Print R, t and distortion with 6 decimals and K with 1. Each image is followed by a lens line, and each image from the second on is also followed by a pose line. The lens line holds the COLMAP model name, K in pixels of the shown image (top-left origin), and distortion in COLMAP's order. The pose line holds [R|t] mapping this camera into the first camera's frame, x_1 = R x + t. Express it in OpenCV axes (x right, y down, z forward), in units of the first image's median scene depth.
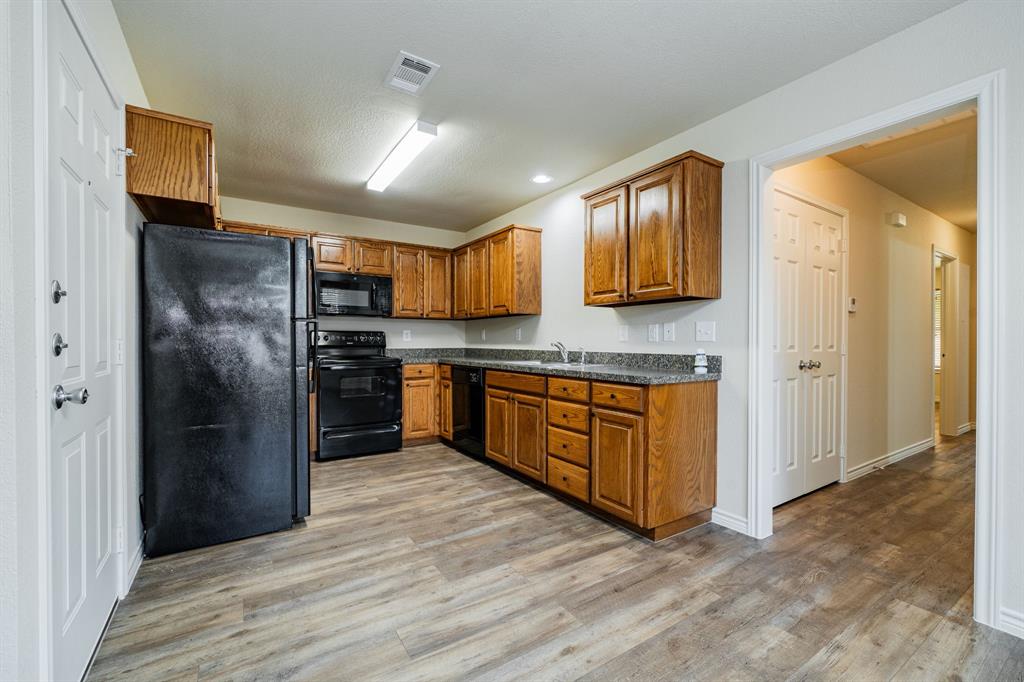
lens RADIAL K [[428.3, 0, 509.2], [0, 428.3, 342.5], [0, 0, 1]] dist [0.002246, 0.000098]
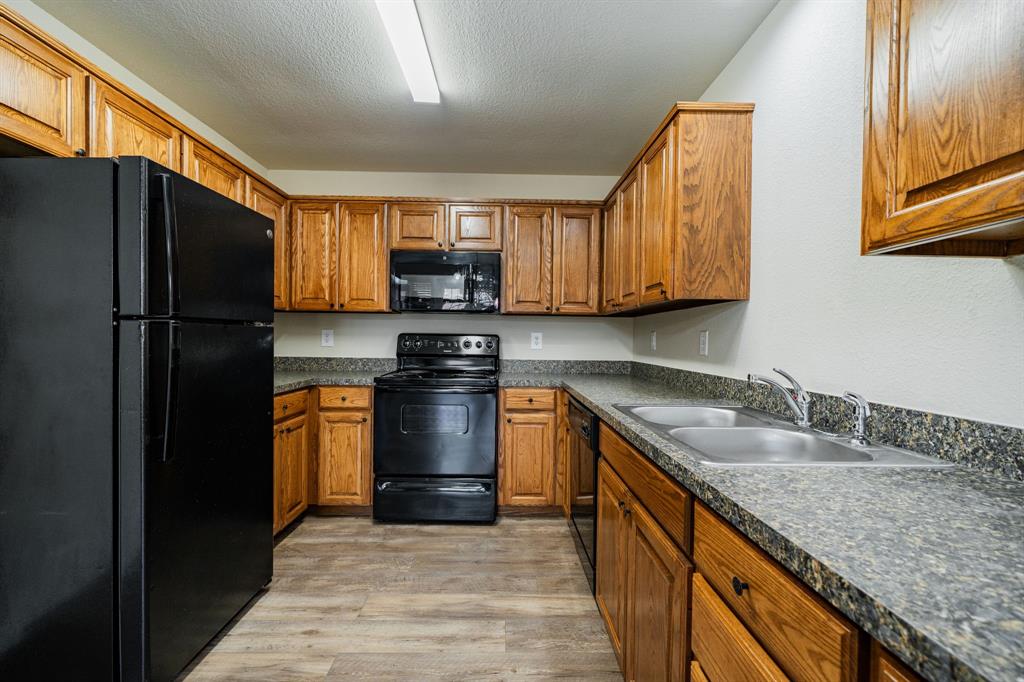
lens RADIAL K [[428.3, 0, 509.2], [0, 428.3, 342.5], [0, 0, 1]] dist [0.002246, 0.000098]
pose [[0.848051, 0.015098, -0.529699, 0.133102], [-0.013876, 0.999884, 0.006284, -0.027373], [0.529732, 0.002021, 0.848163, 0.657113]]
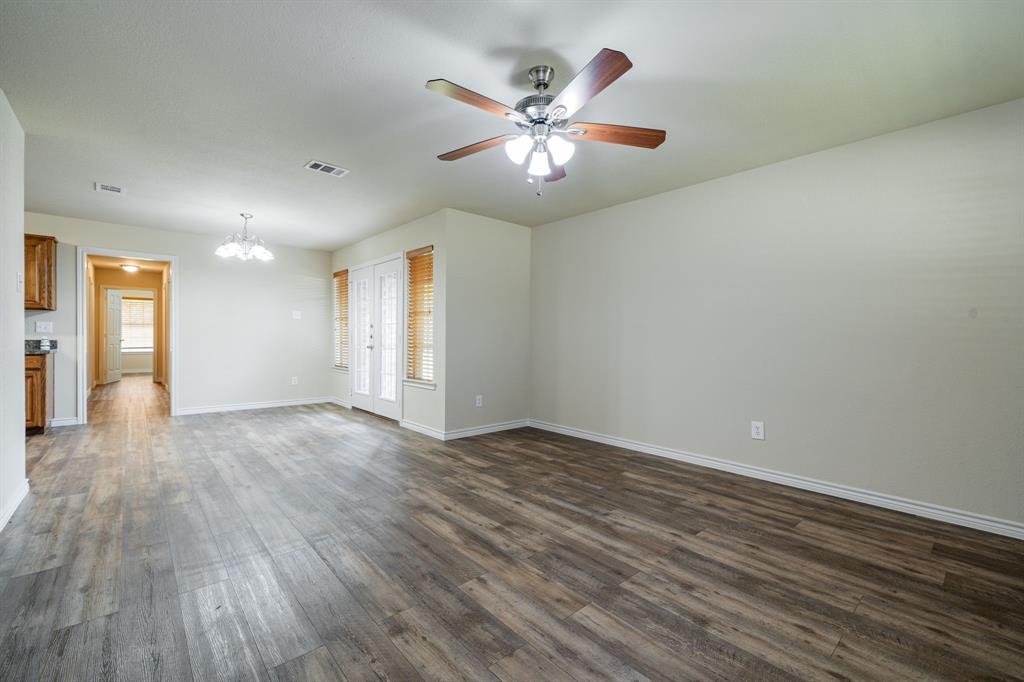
lens RADIAL K [[428.3, 0, 509.2], [0, 428.3, 342.5], [0, 0, 1]] dist [0.002246, 0.000098]
pose [[-0.143655, -0.014035, 0.989528, -1.448403], [-0.005602, 0.999895, 0.013369, 0.004304], [-0.989612, -0.003622, -0.143718, -0.628072]]
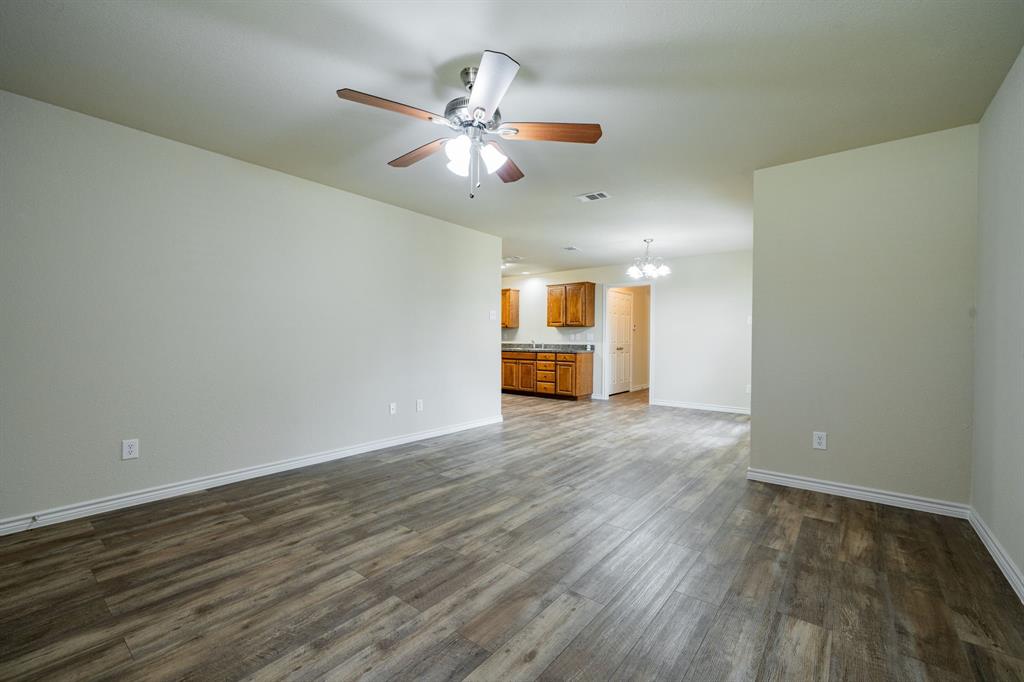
lens RADIAL K [[428.3, 0, 509.2], [0, 428.3, 342.5], [0, 0, 1]] dist [0.002246, 0.000098]
pose [[0.947427, 0.003603, 0.319953, -0.916480], [-0.004827, 0.999984, 0.003033, 0.006529], [-0.319937, -0.004418, 0.947429, -1.472045]]
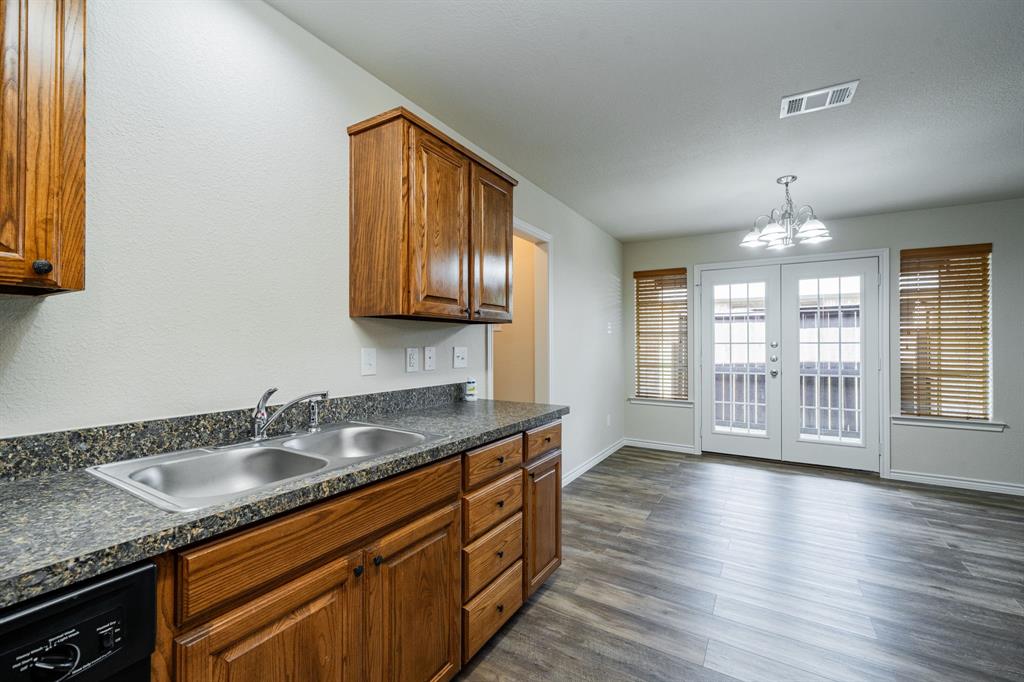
lens RADIAL K [[426.2, 0, 512.0], [0, 426.2, 341.0], [0, 0, 1]] dist [-0.011688, -0.000109]
pose [[-0.431738, 0.004087, 0.901990, -0.378432], [0.001434, 0.999992, -0.003844, -0.049795], [-0.901998, -0.000366, -0.431741, 1.131283]]
